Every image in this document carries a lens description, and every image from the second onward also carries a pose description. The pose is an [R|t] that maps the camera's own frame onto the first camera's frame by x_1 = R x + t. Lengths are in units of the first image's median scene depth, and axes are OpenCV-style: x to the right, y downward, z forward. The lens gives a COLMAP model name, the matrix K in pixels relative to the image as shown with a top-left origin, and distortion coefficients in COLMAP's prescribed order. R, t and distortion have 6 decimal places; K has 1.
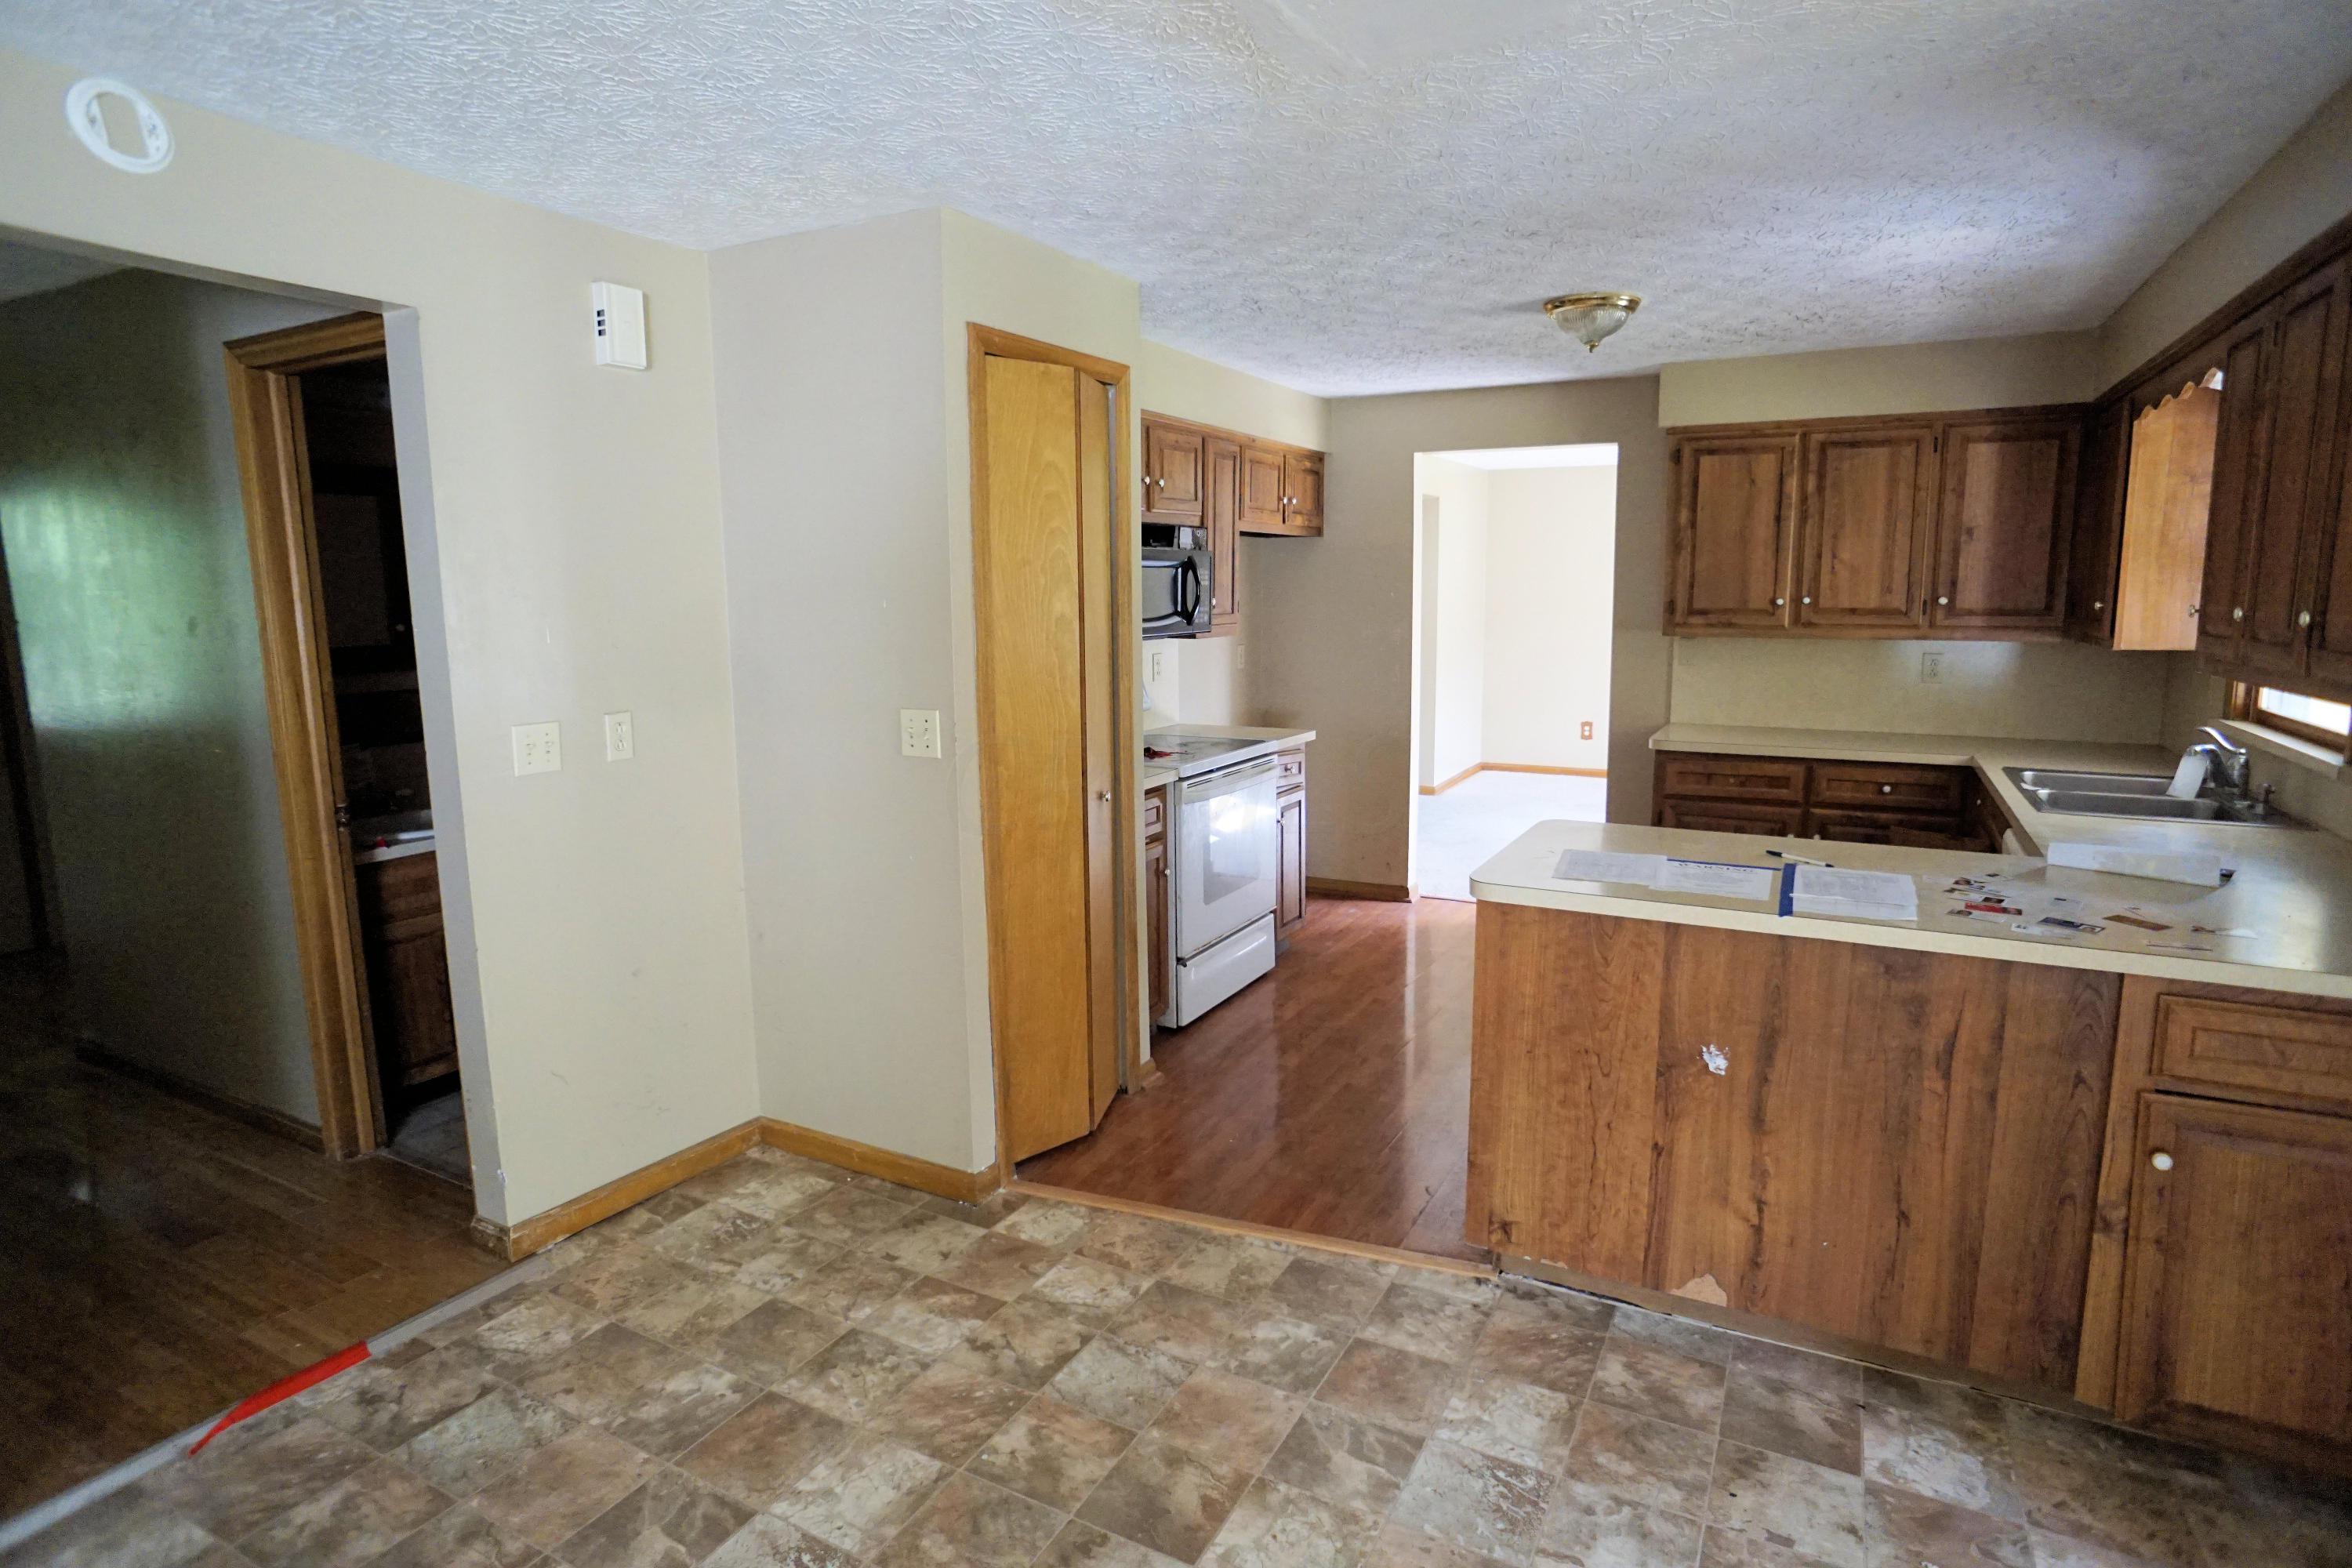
lens RADIAL K [[1231.2, 0, 1190.0], [0, 1231.2, 767.6], [0, 0, 1]] dist [-0.077269, 0.047330]
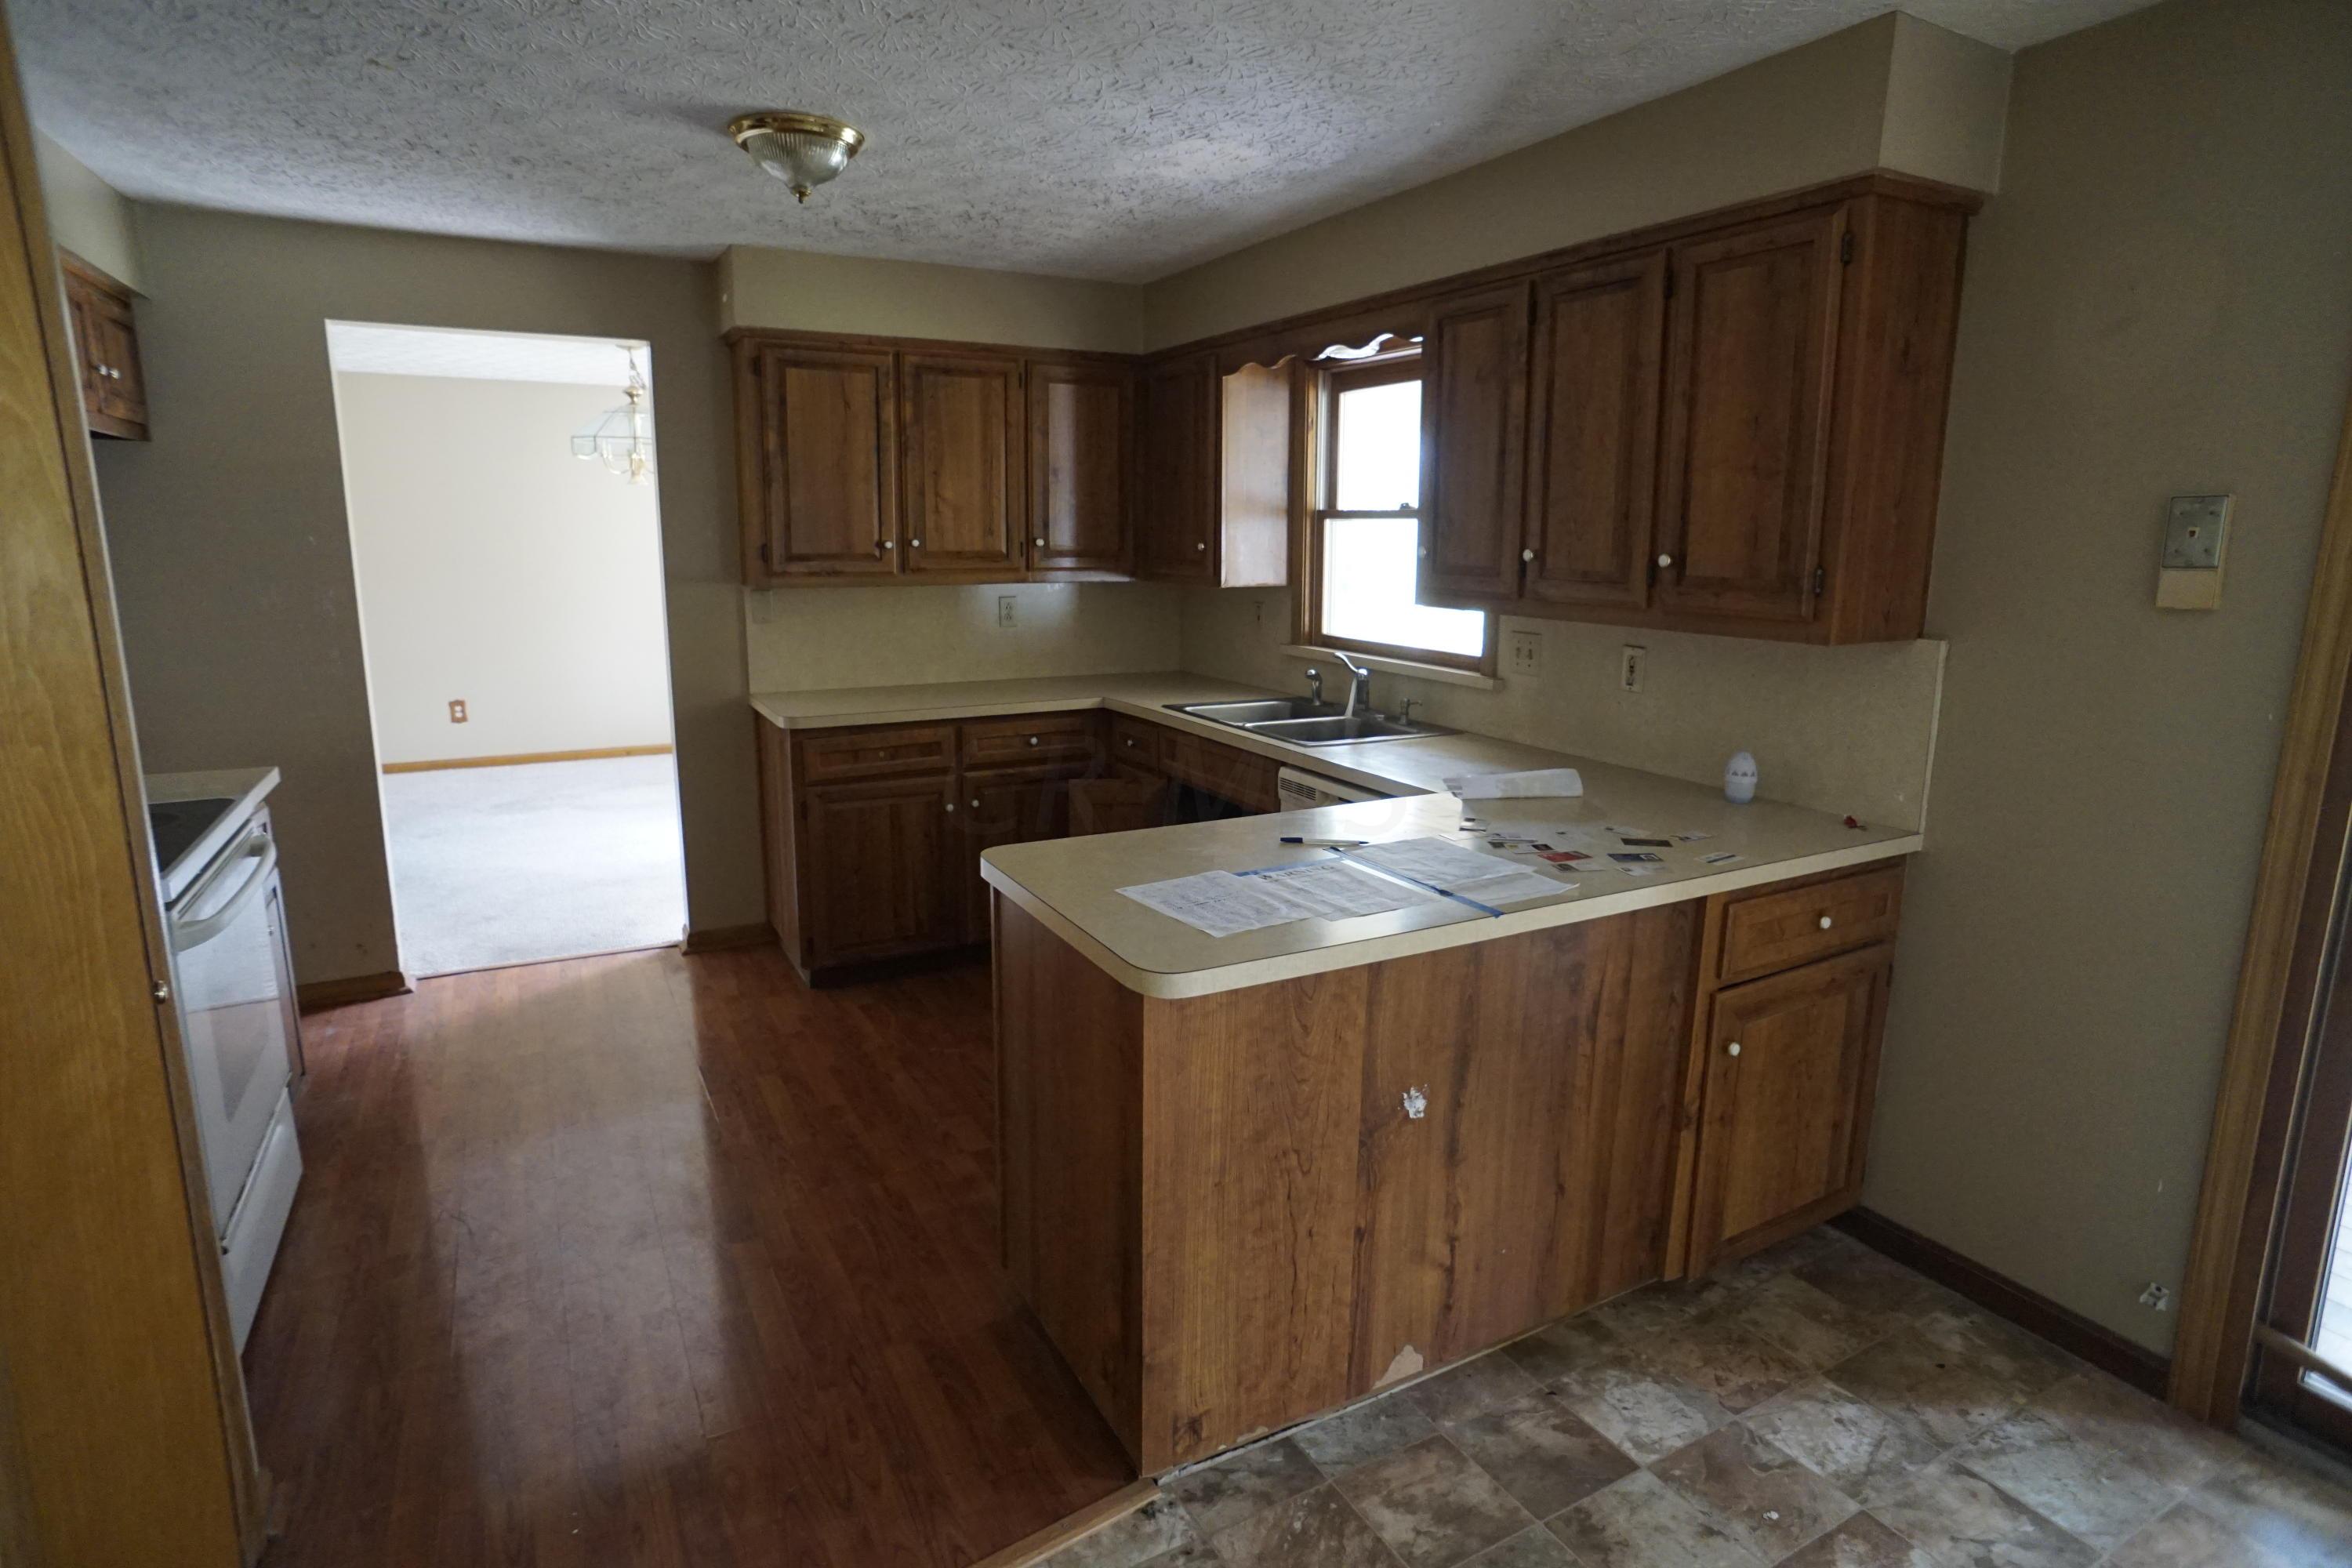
lens RADIAL K [[1231.2, 0, 1189.4], [0, 1231.2, 770.6], [0, 0, 1]] dist [-0.077269, 0.047330]
pose [[0.541087, -0.147796, 0.827877, -0.273408], [0.110047, 0.988414, 0.104532, -0.077712], [-0.833735, 0.034544, 0.551083, 0.593137]]
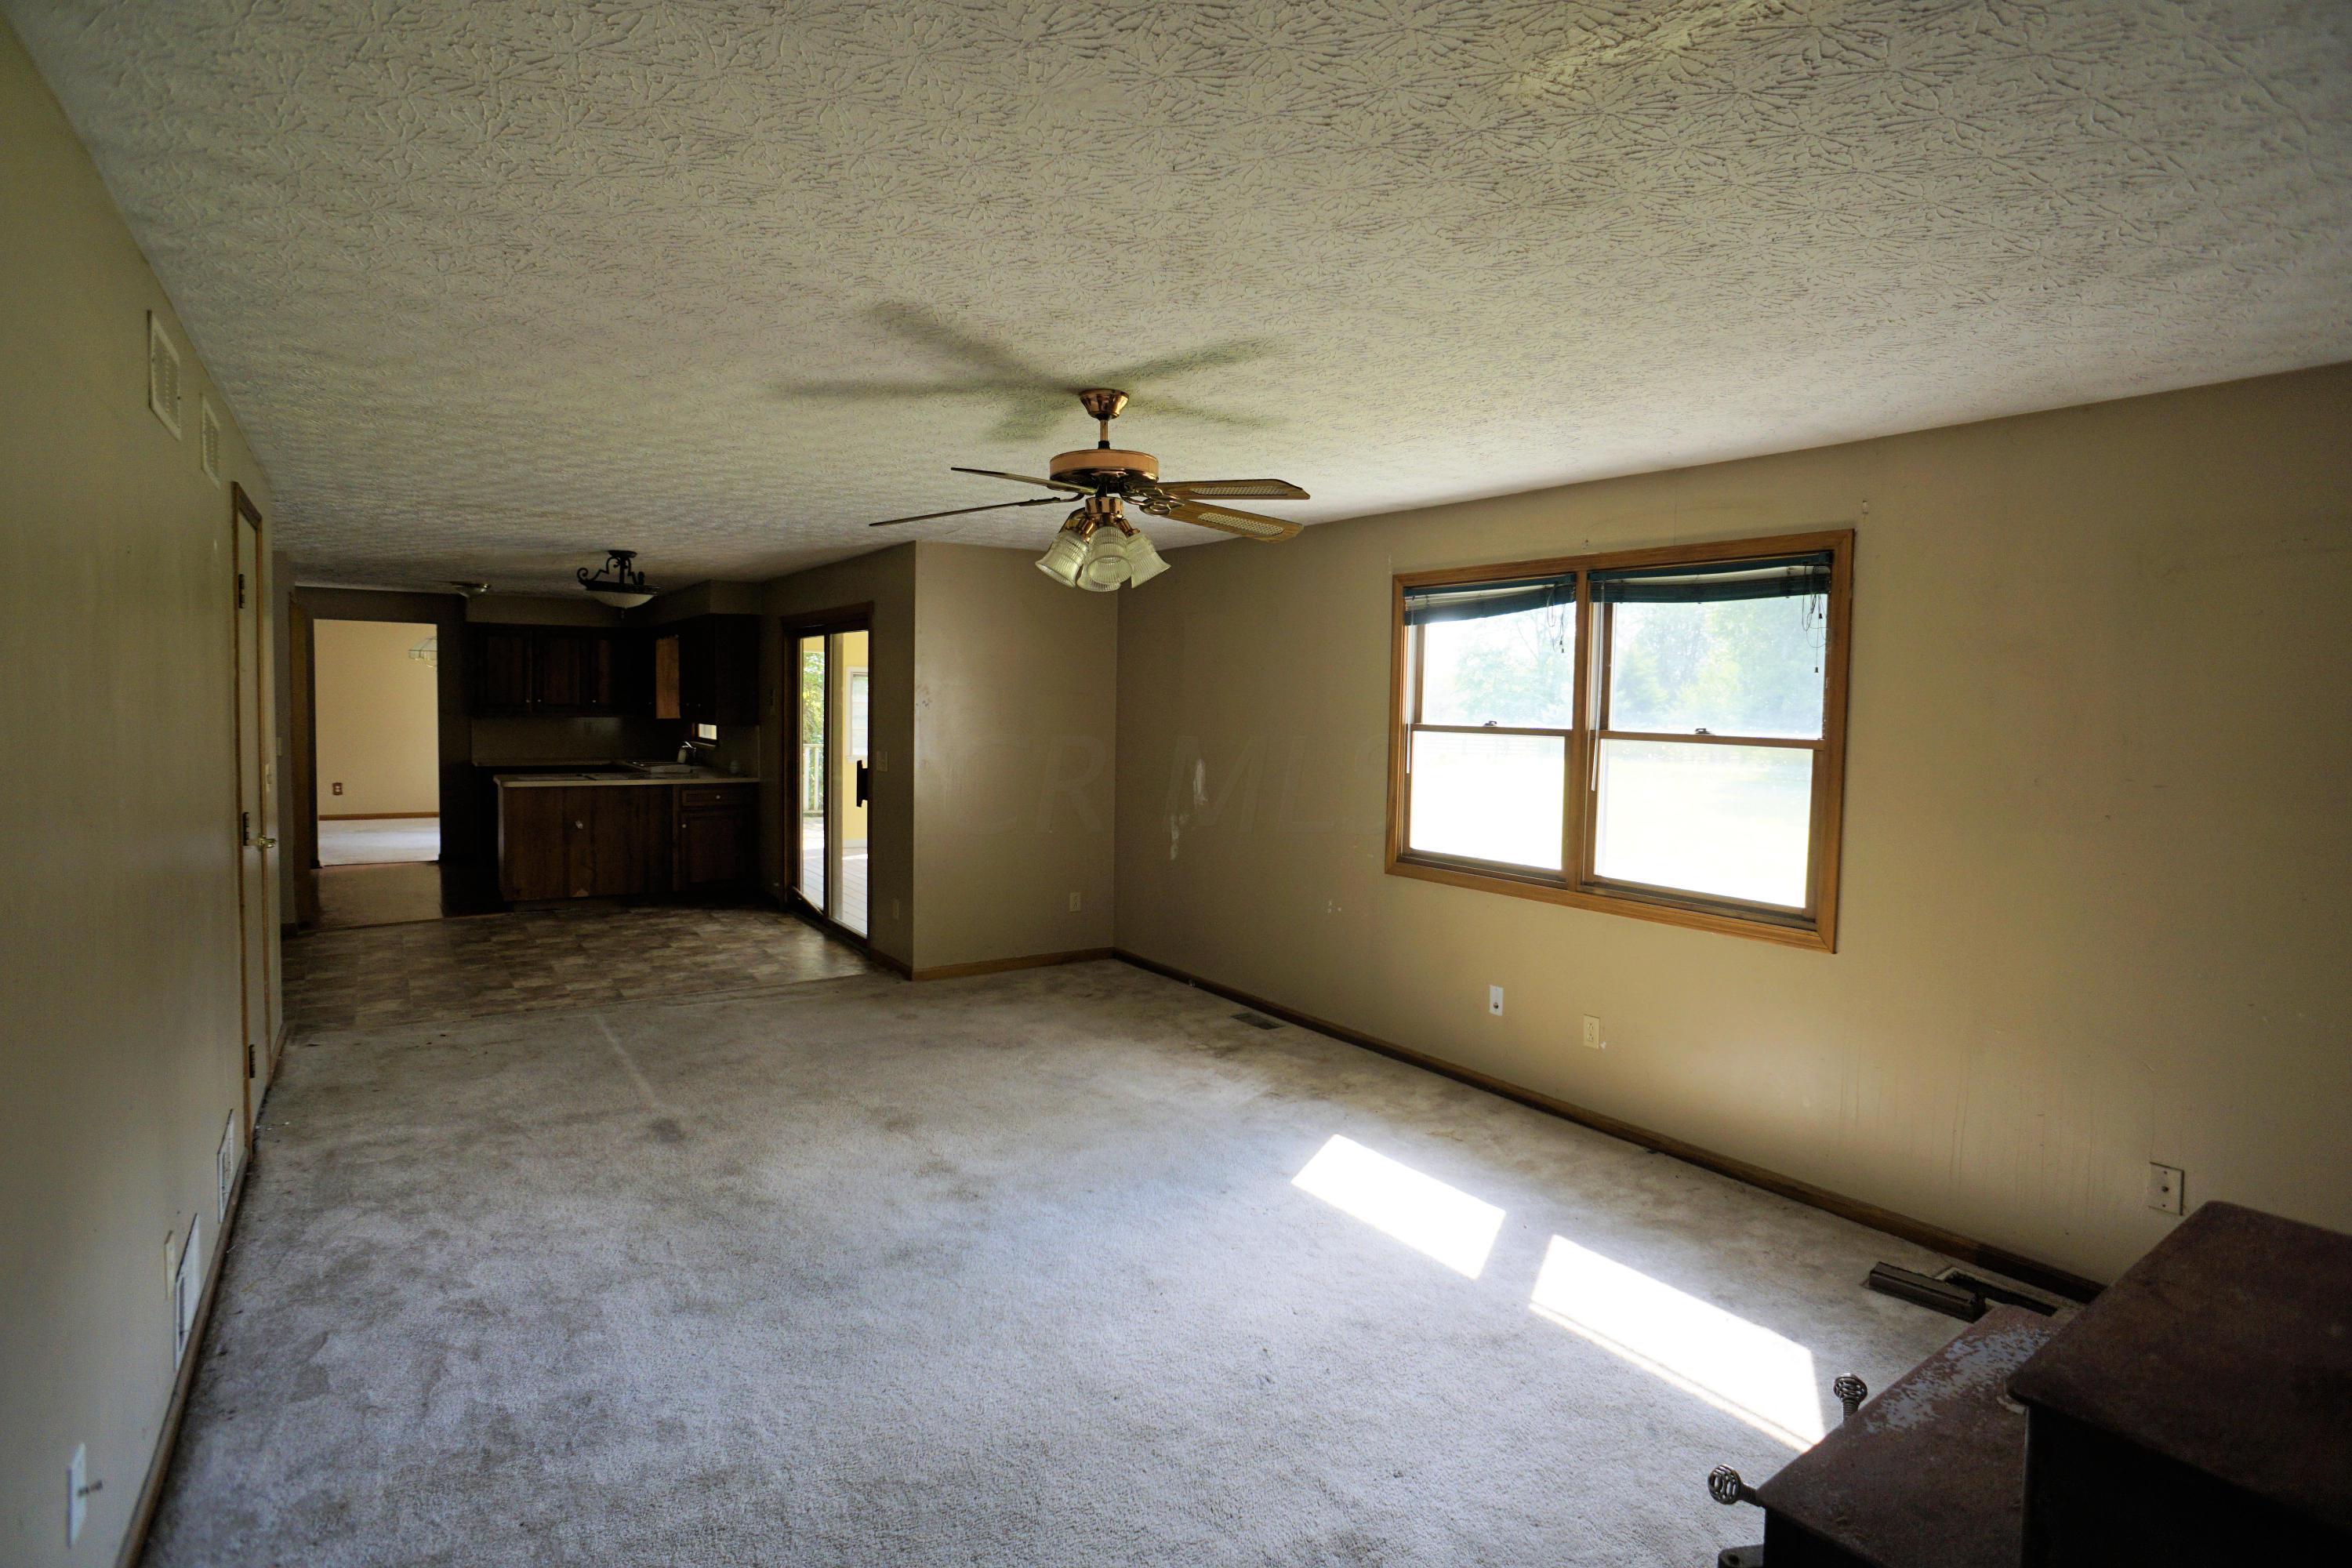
lens RADIAL K [[1231.2, 0, 1192.6], [0, 1231.2, 773.4], [0, 0, 1]] dist [-0.077269, 0.047330]
pose [[0.459284, -0.035062, 0.887597, -1.743208], [0.107610, 0.994058, -0.016415, 0.311253], [-0.881747, 0.103054, 0.460328, -2.077935]]
